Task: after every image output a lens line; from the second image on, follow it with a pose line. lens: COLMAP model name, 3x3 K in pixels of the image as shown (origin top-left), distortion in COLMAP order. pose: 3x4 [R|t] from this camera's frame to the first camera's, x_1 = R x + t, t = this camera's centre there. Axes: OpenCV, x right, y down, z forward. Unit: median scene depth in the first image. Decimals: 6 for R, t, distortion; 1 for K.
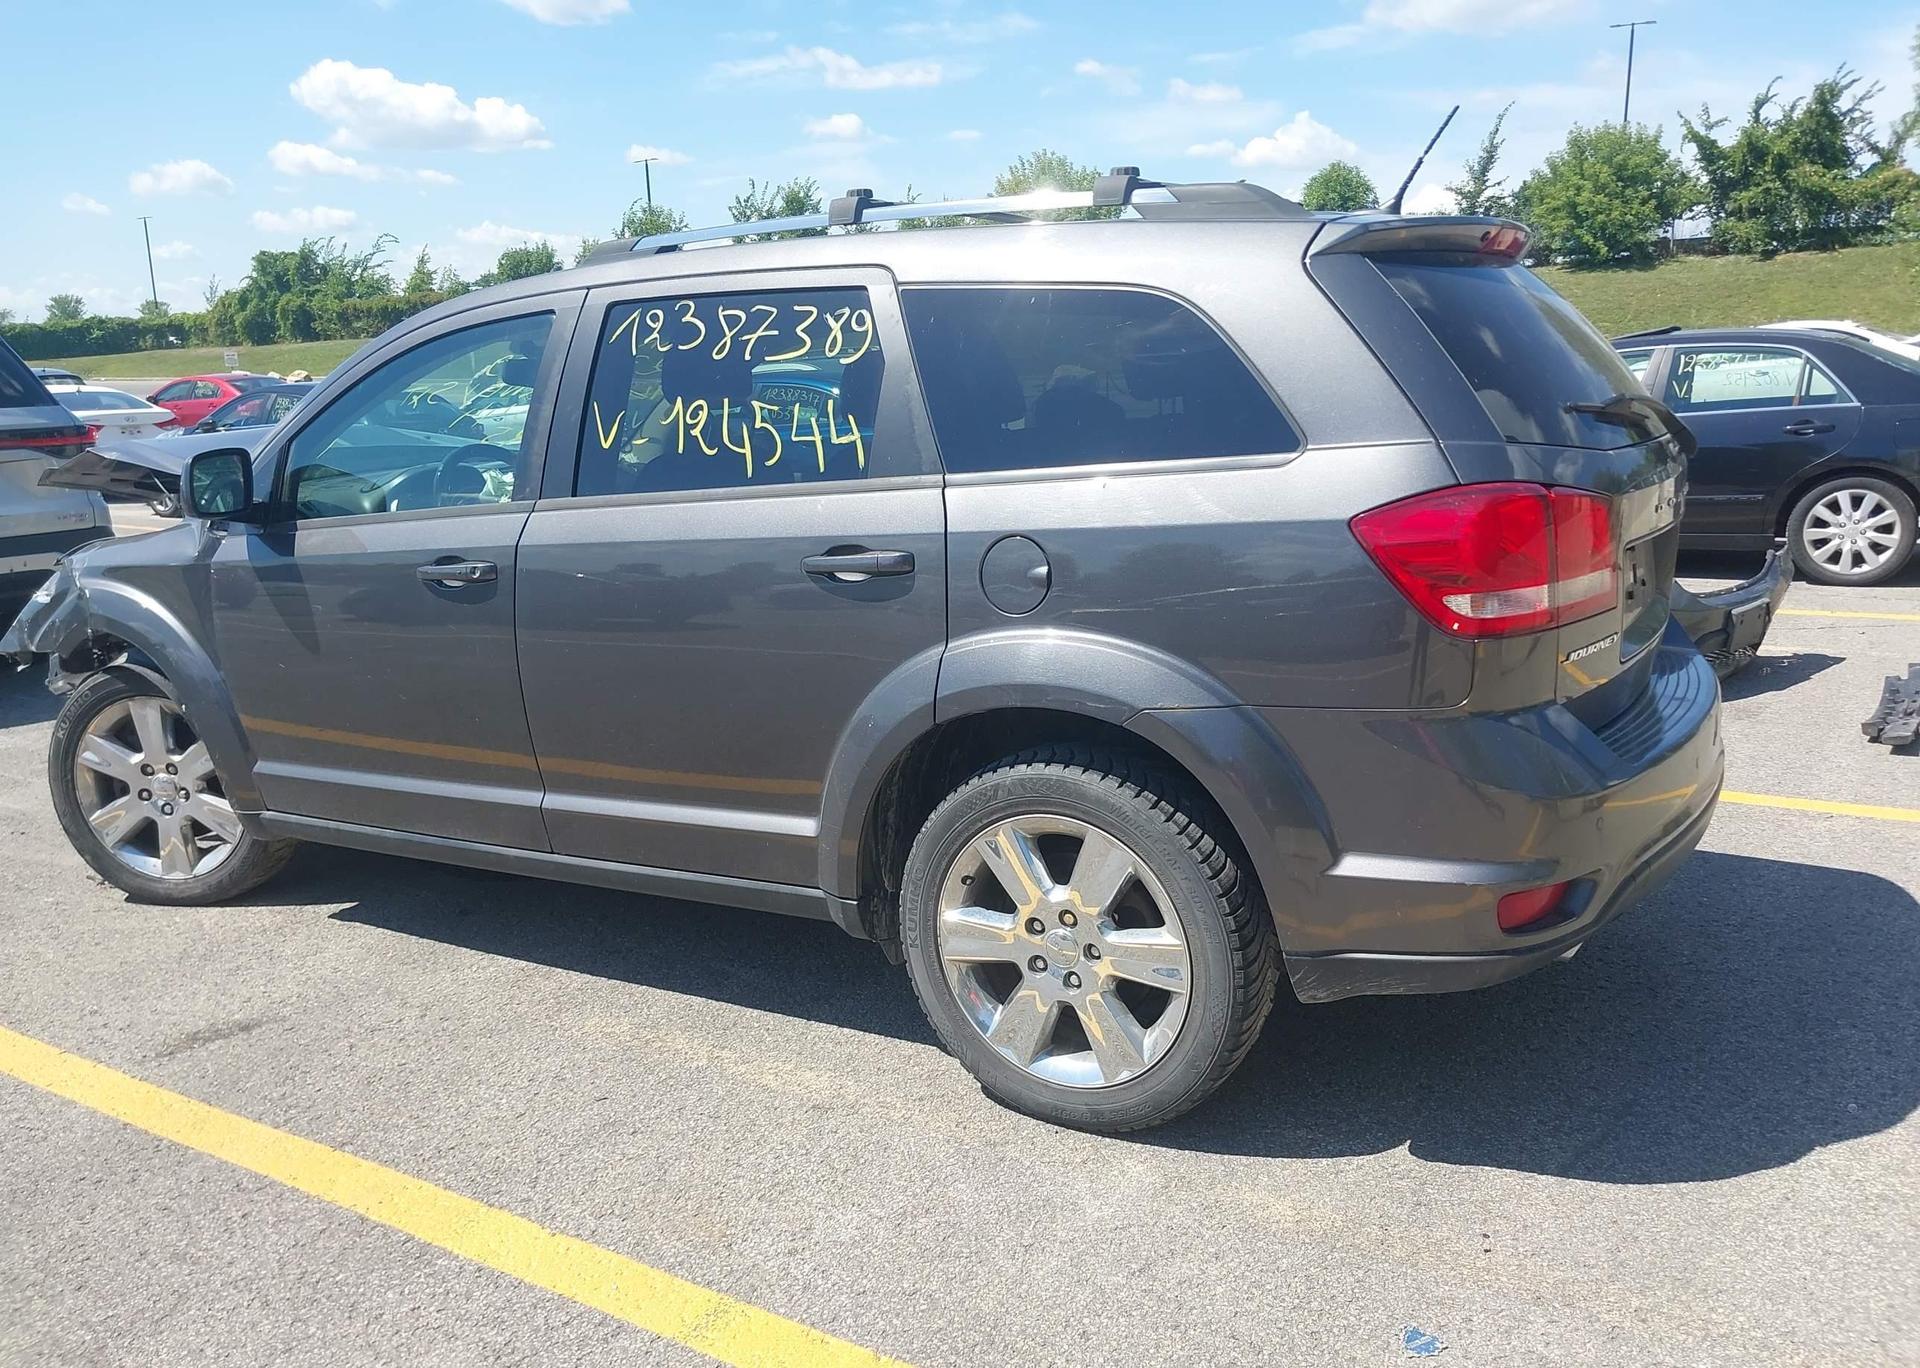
lens RADIAL K [[1496.9, 0, 960.0], [0, 1496.9, 684.0], [0, 0, 1]] dist [0.076896, -0.118308]
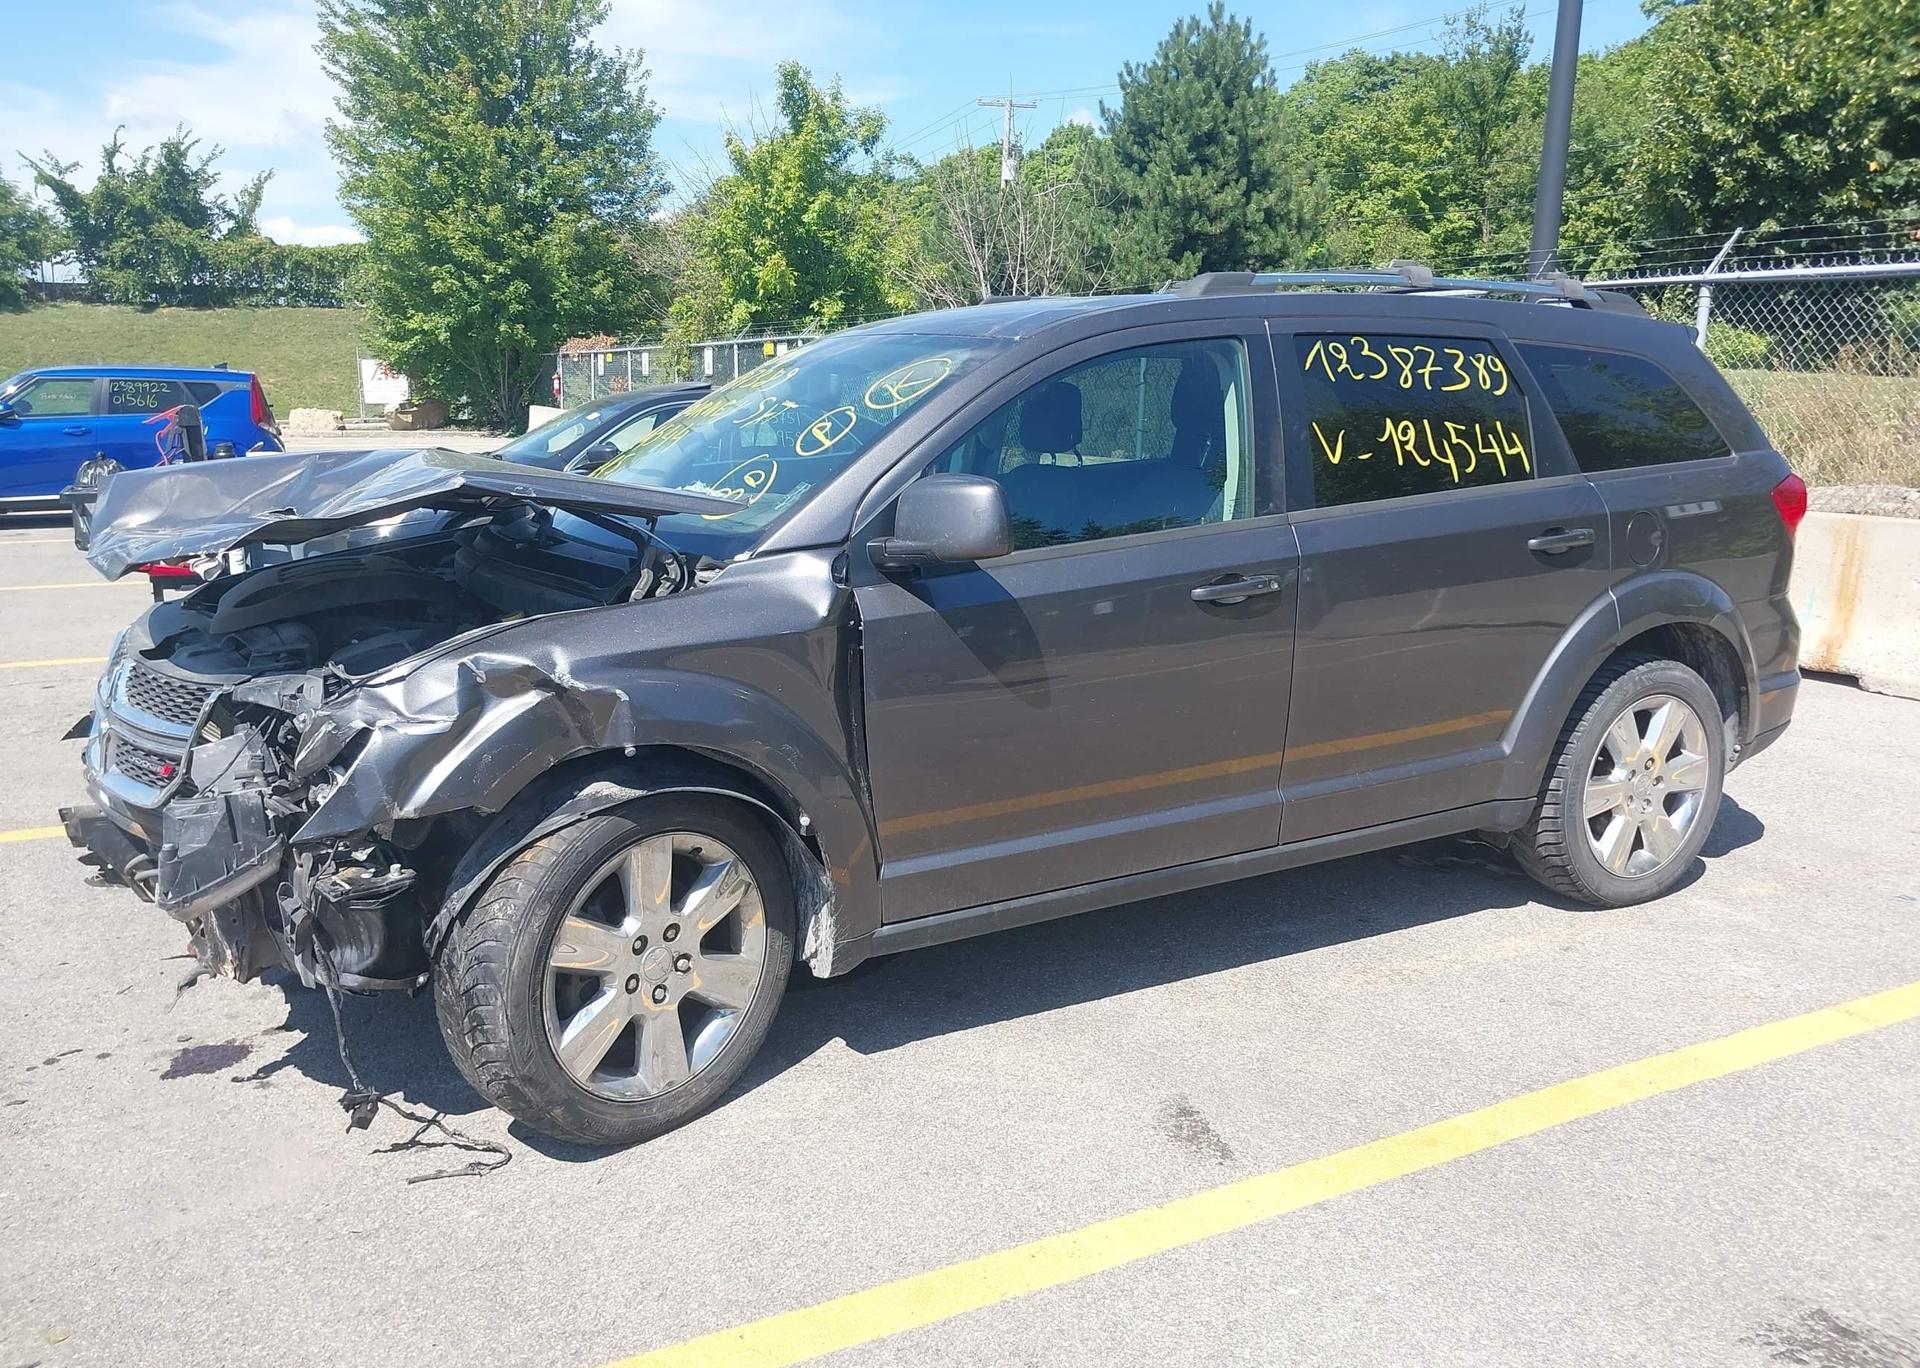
lens RADIAL K [[1529.7, 0, 960.0], [0, 1529.7, 684.0], [0, 0, 1]] dist [0.017337, -0.034850]
pose [[0.511668, -0.126536, 0.849815, -1.445460], [0.156830, 0.986233, 0.052423, -0.103058], [-0.844749, 0.106454, 0.524468, 0.691504]]
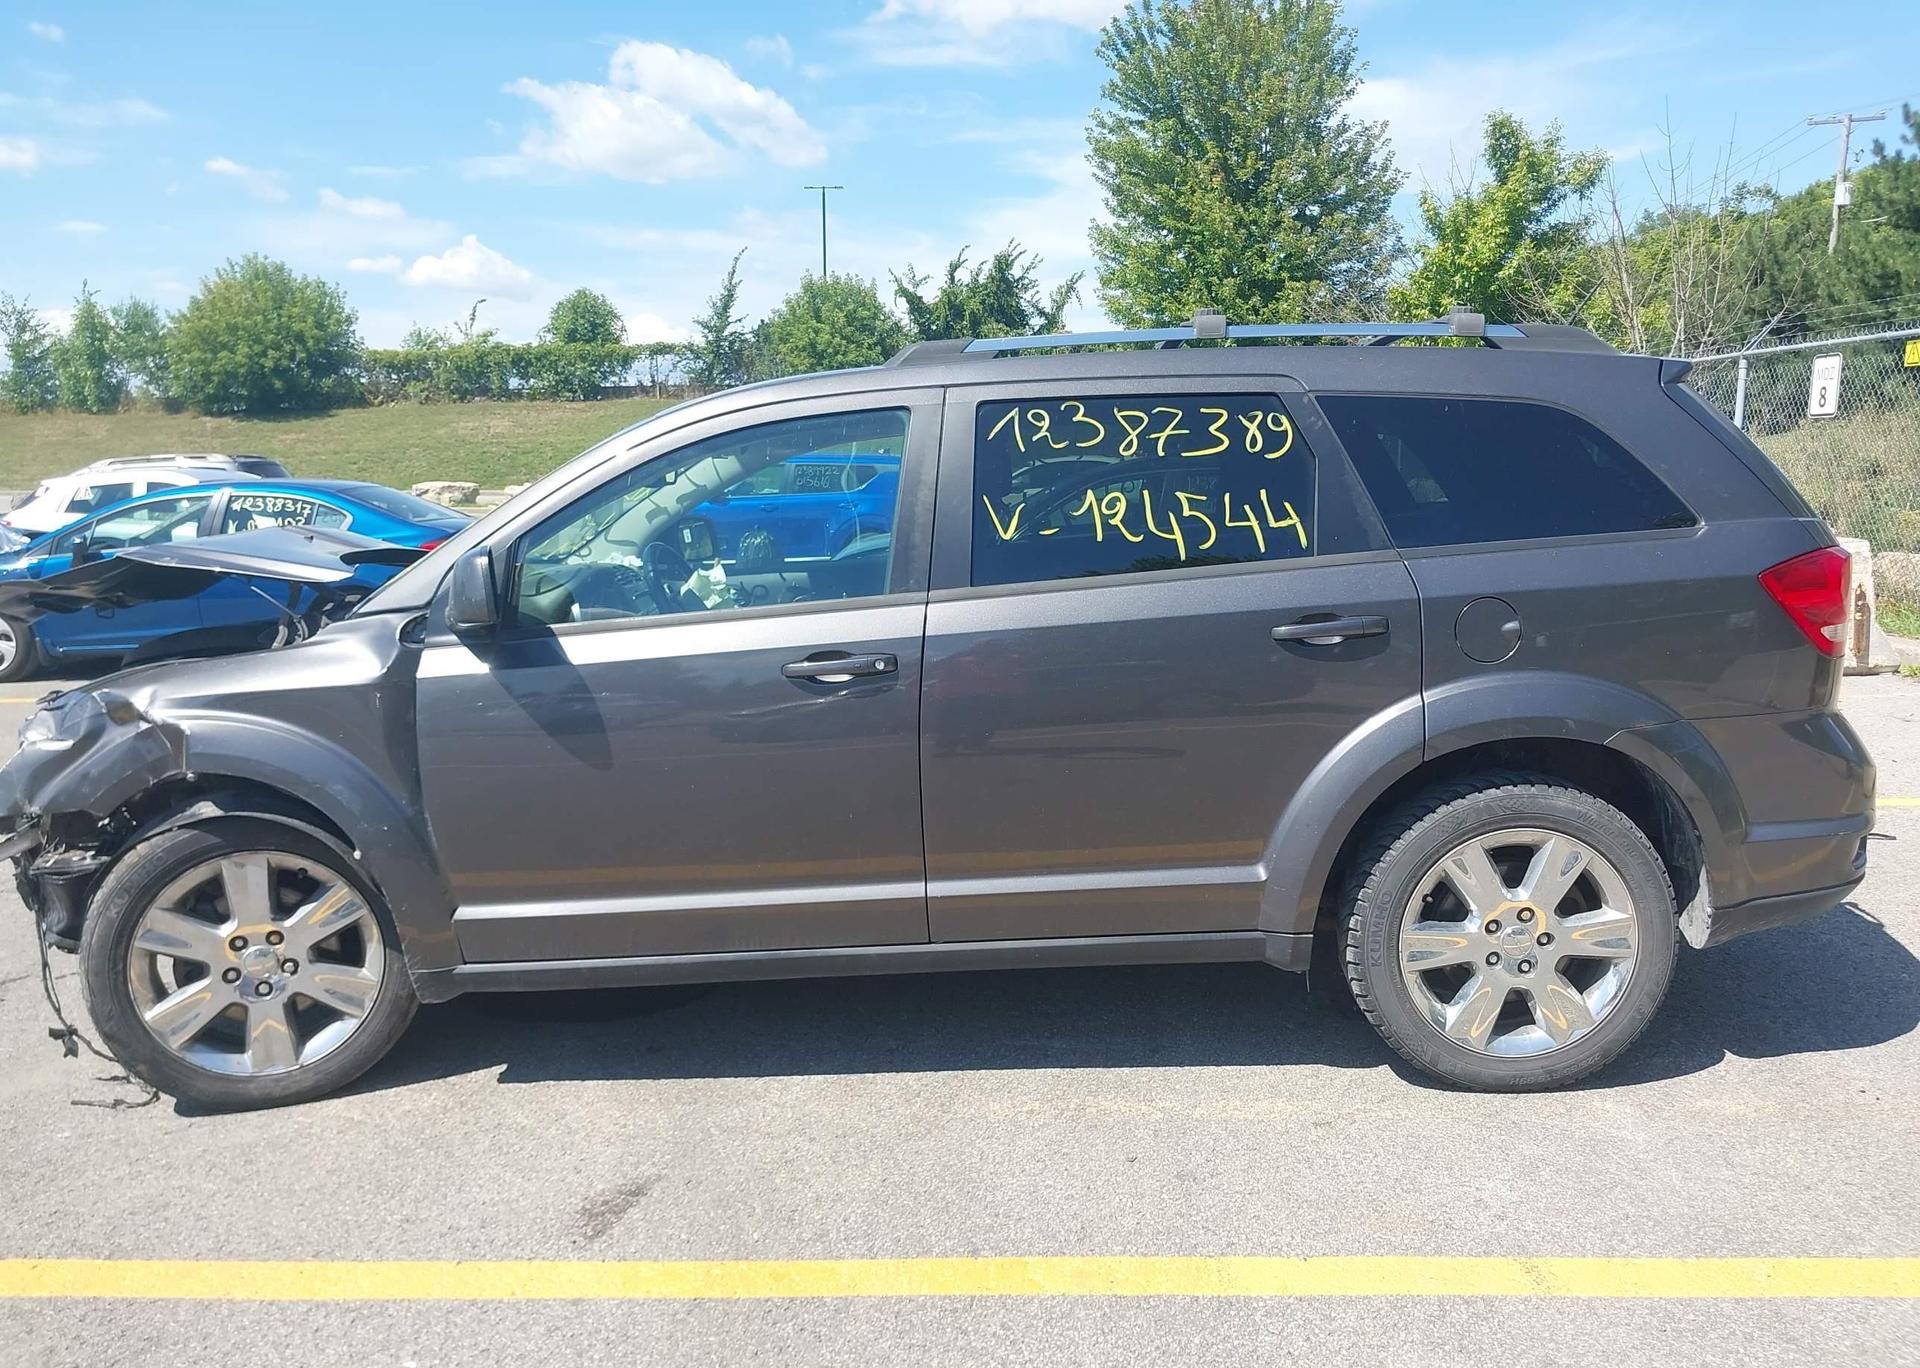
lens RADIAL K [[1496.9, 0, 960.0], [0, 1496.9, 684.0], [0, 0, 1]] dist [0.076896, -0.118308]
pose [[0.876151, -0.055011, 0.478887, -0.807280], [0.091671, 0.994352, -0.053493, -0.004206], [-0.473239, 0.090768, 0.876245, 0.122193]]
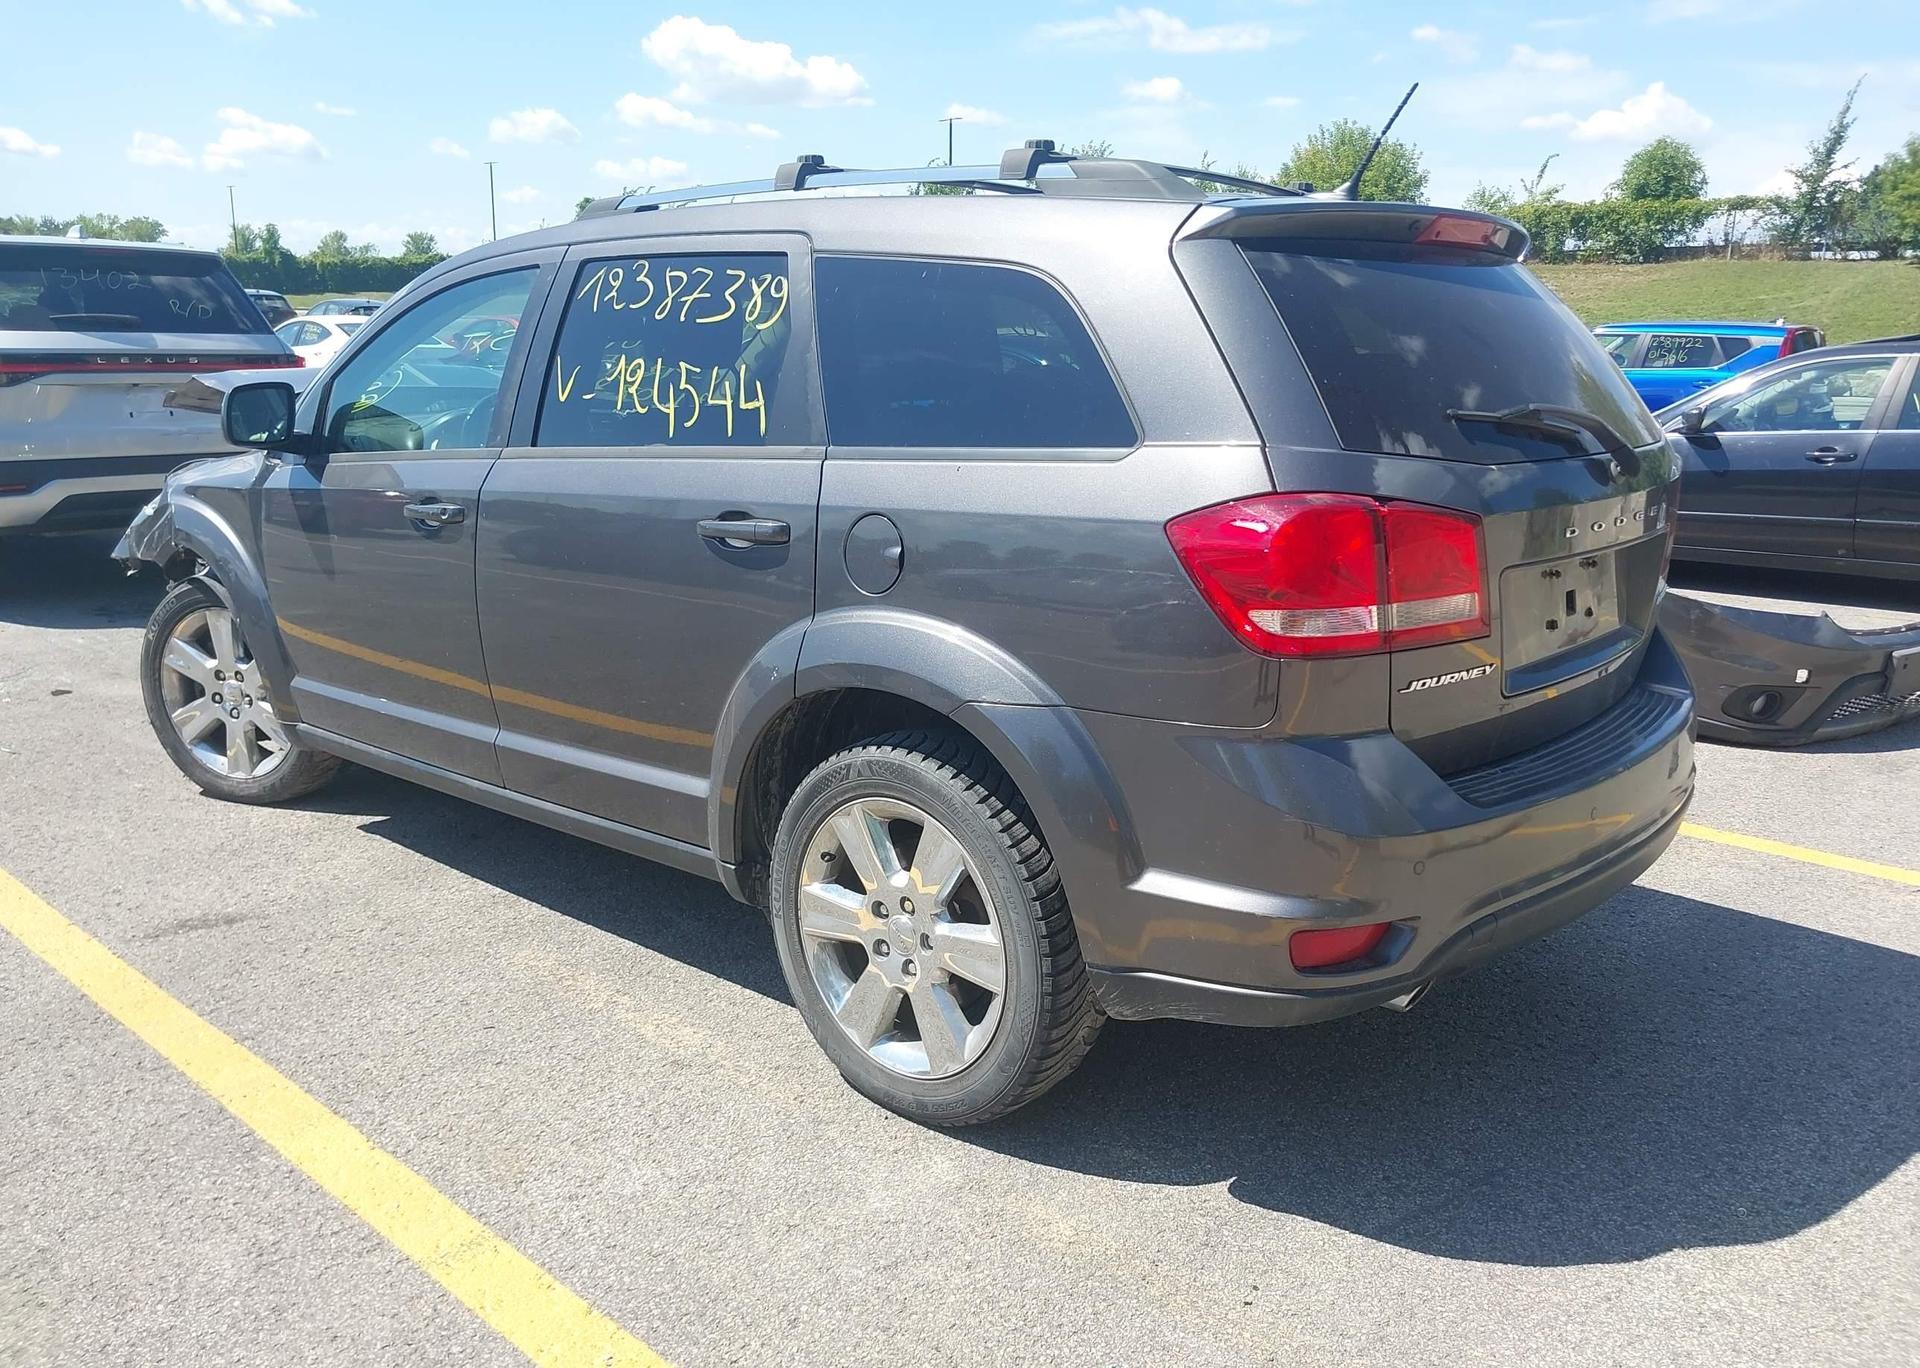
lens RADIAL K [[1500.5, 0, 960.0], [0, 1500.5, 684.0], [0, 0, 1]] dist [0.055561, -0.078473]
pose [[0.981467, 0.087619, -0.170429, 0.235598], [-0.083893, 0.996054, 0.028958, -0.018173], [0.172293, -0.014123, 0.984944, 0.033279]]
